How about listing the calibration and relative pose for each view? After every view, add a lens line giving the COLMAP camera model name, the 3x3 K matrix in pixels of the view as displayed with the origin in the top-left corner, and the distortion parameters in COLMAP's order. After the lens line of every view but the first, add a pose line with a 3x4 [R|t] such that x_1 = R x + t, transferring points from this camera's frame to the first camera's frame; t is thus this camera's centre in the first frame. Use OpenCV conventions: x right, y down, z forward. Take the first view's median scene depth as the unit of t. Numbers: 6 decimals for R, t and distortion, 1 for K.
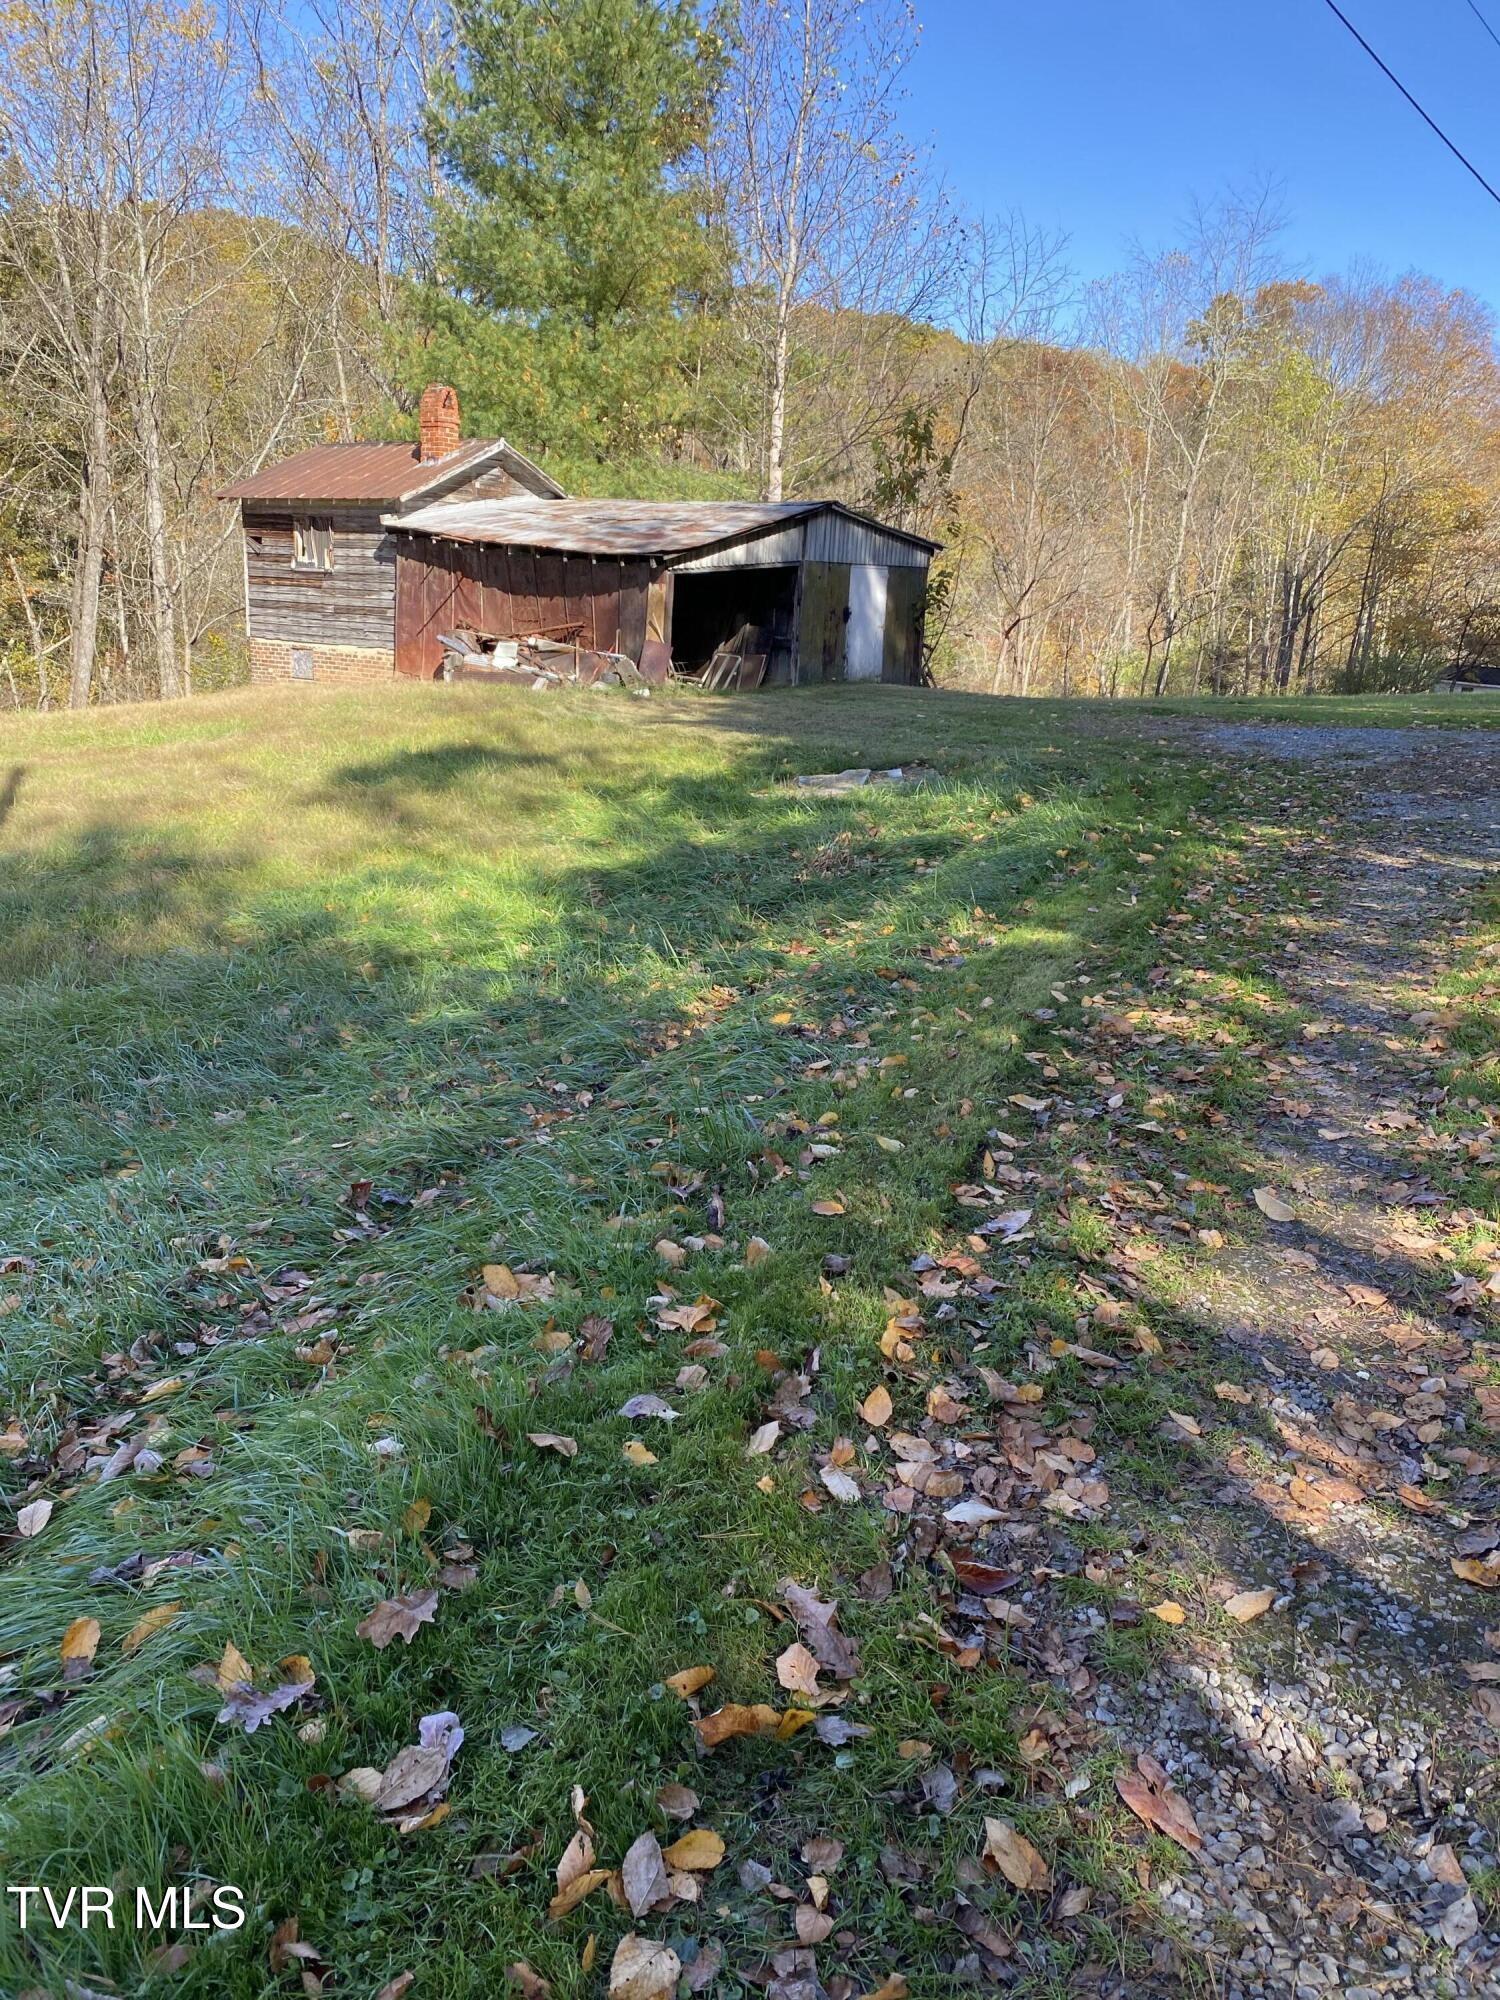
lens RADIAL K [[1535.0, 0, 741.6], [0, 1535.0, 999.0], [0, 0, 1]] dist [0.018455, -0.002502]
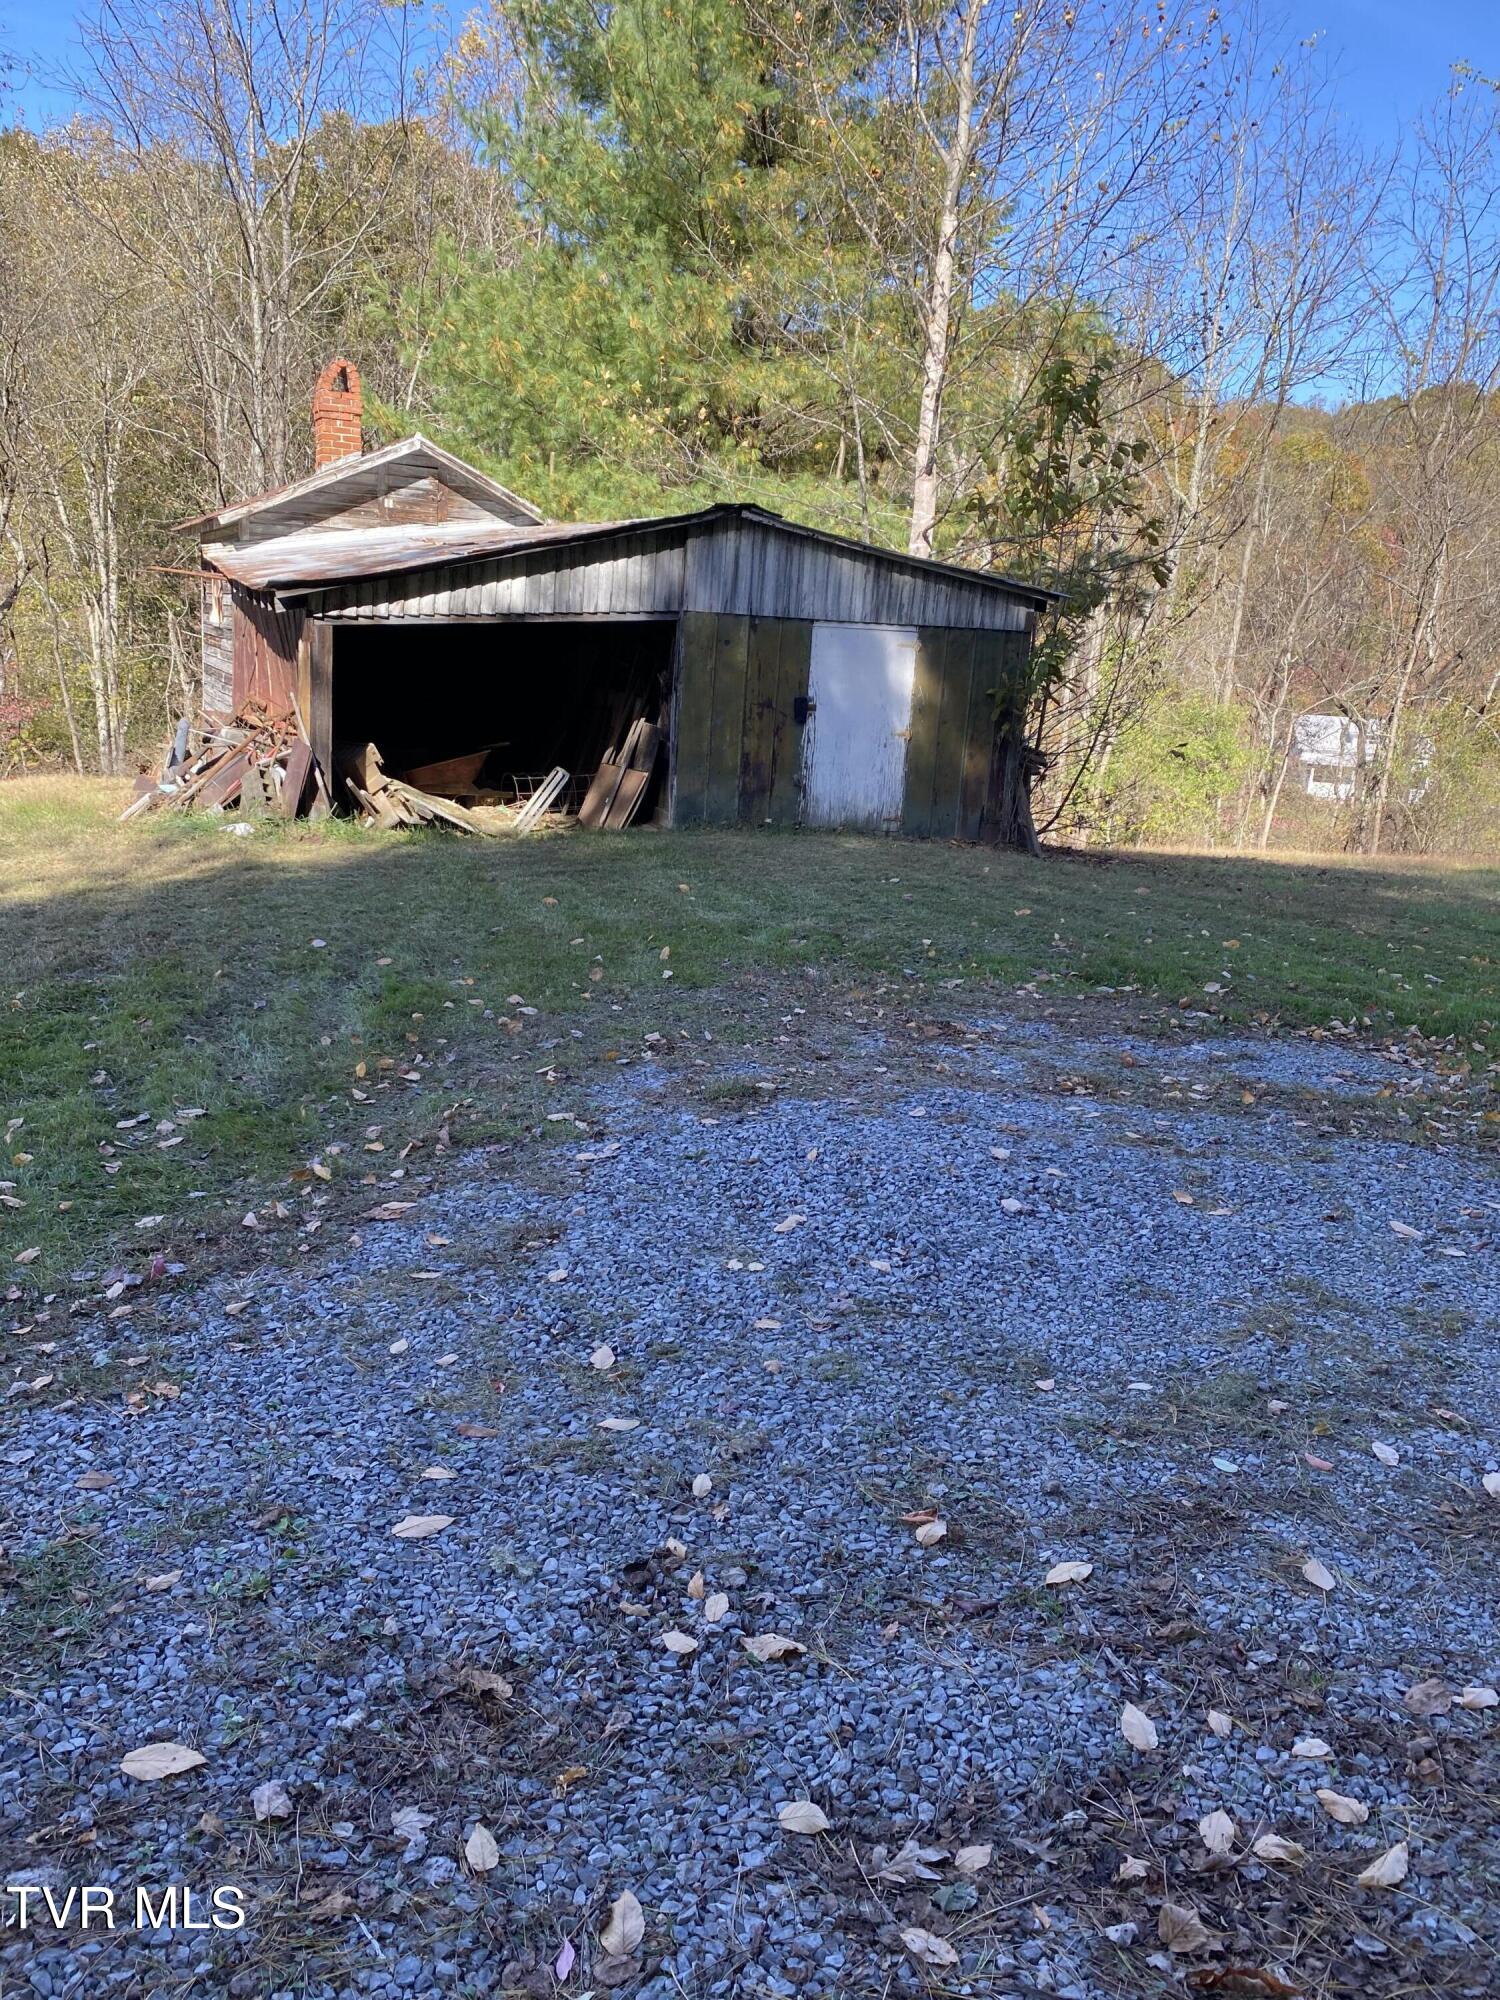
lens RADIAL K [[1535.0, 0, 751.3], [0, 1535.0, 1003.0], [0, 0, 1]] dist [0.018455, -0.002502]
pose [[0.896627, 0.114594, -0.427701, 0.296547], [-0.135595, 0.990585, -0.018853, -0.129396], [0.421513, 0.074899, 0.903724, 0.488463]]
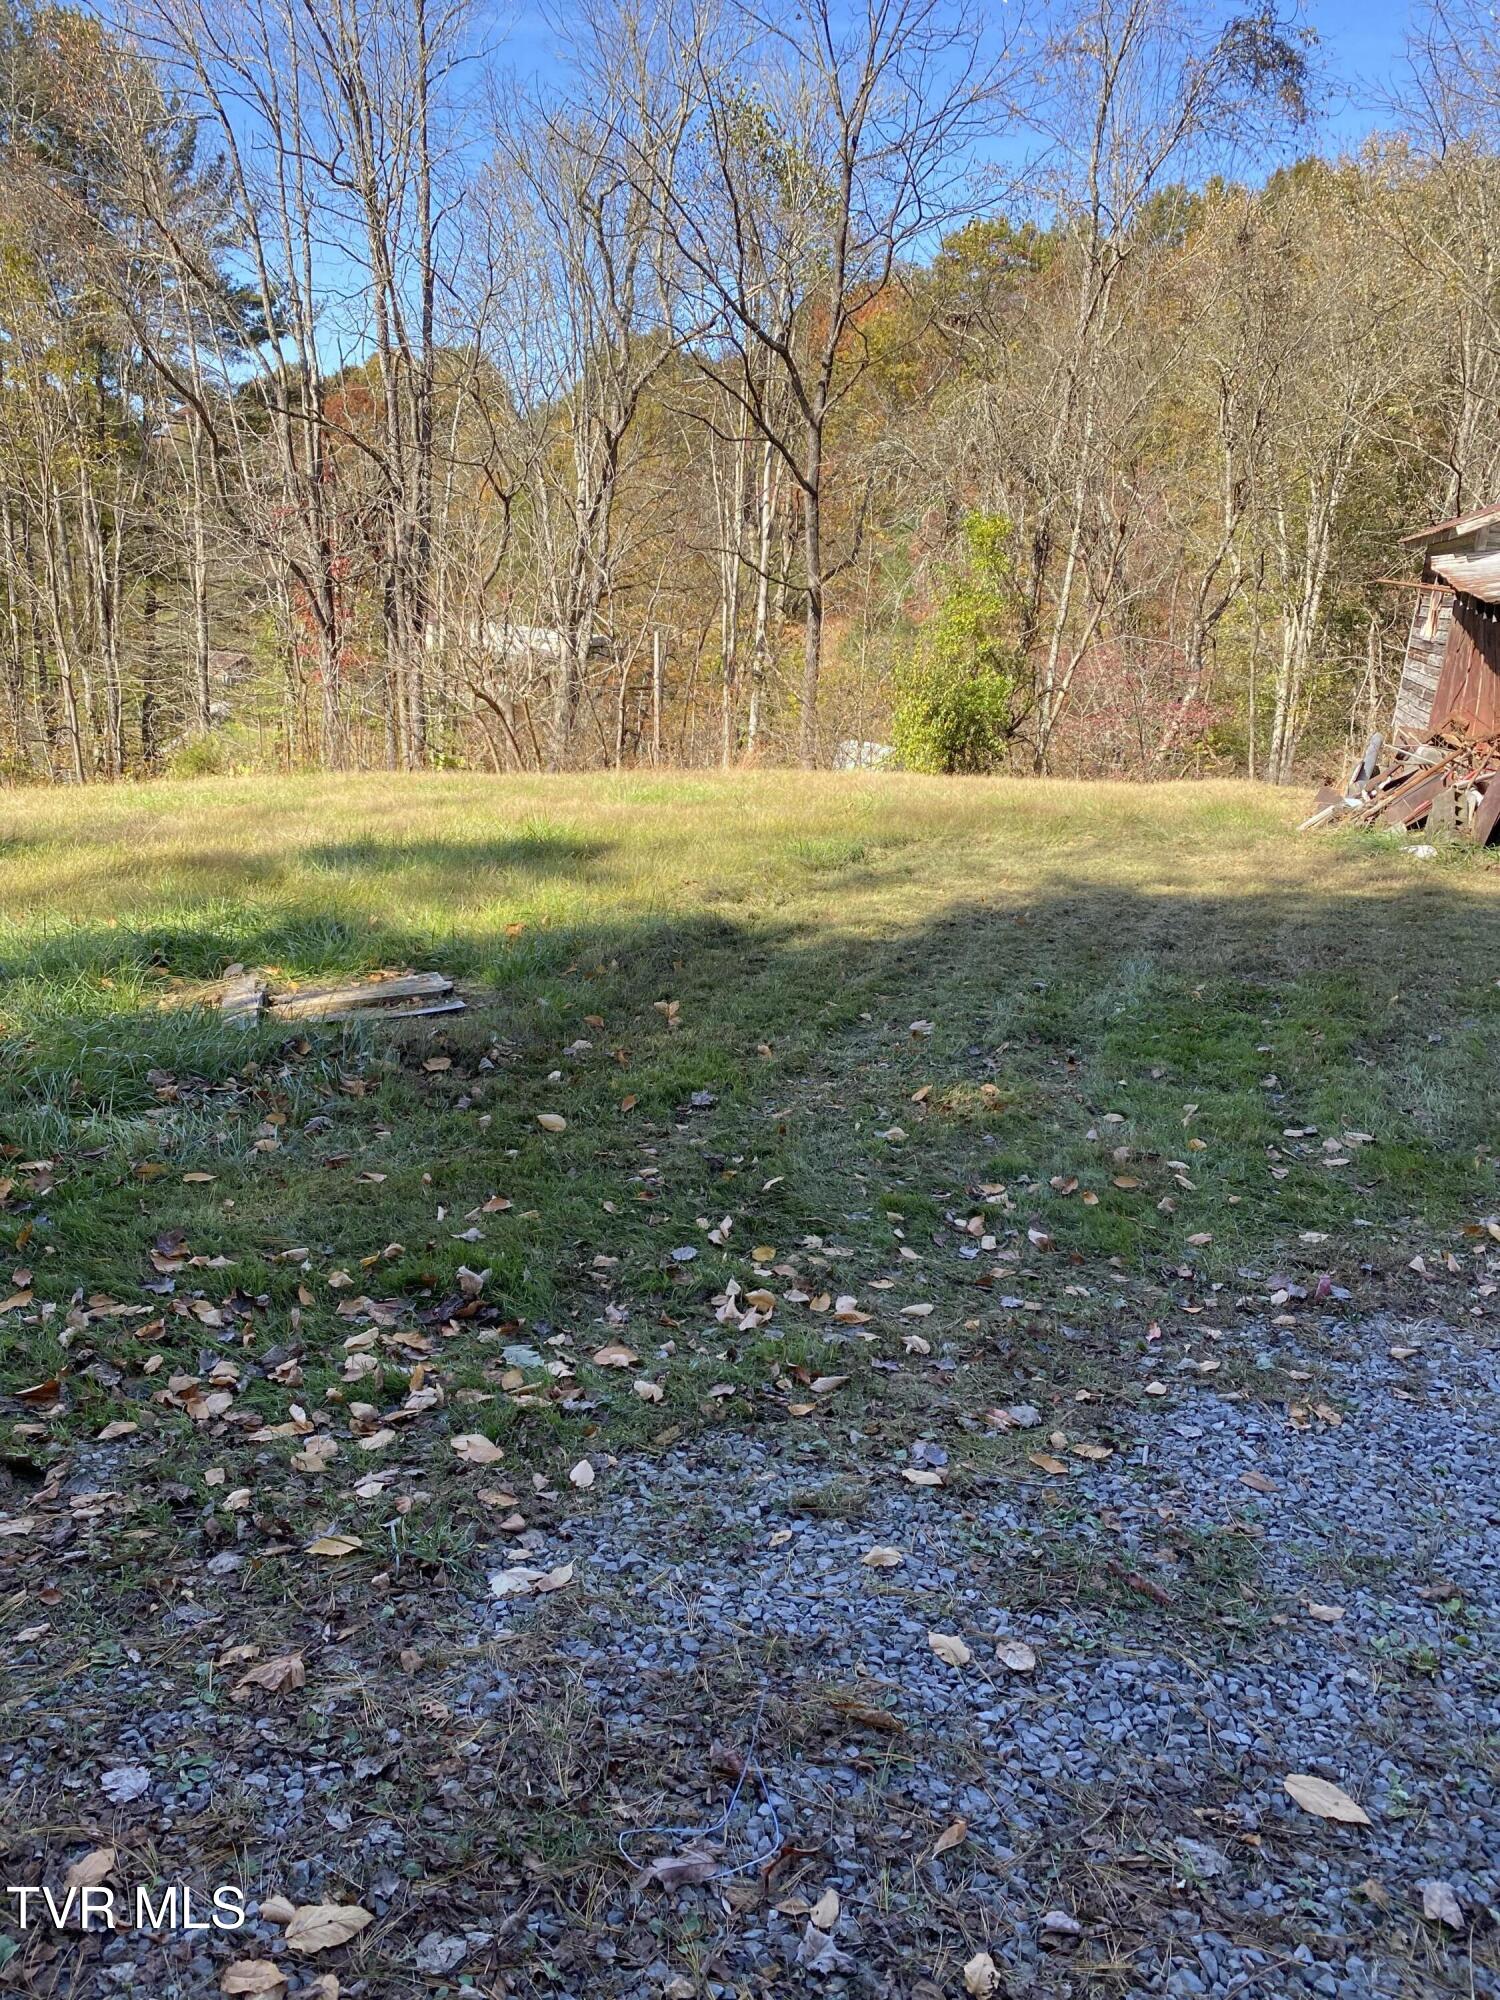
lens RADIAL K [[1535.0, 0, 746.8], [0, 1535.0, 1007.0], [0, 0, 1]] dist [0.018455, -0.002502]
pose [[0.393214, 0.241195, -0.887247, 0.284527], [-0.291461, 0.947910, 0.128515, -0.126836], [0.872028, 0.208065, 0.443030, 0.479795]]
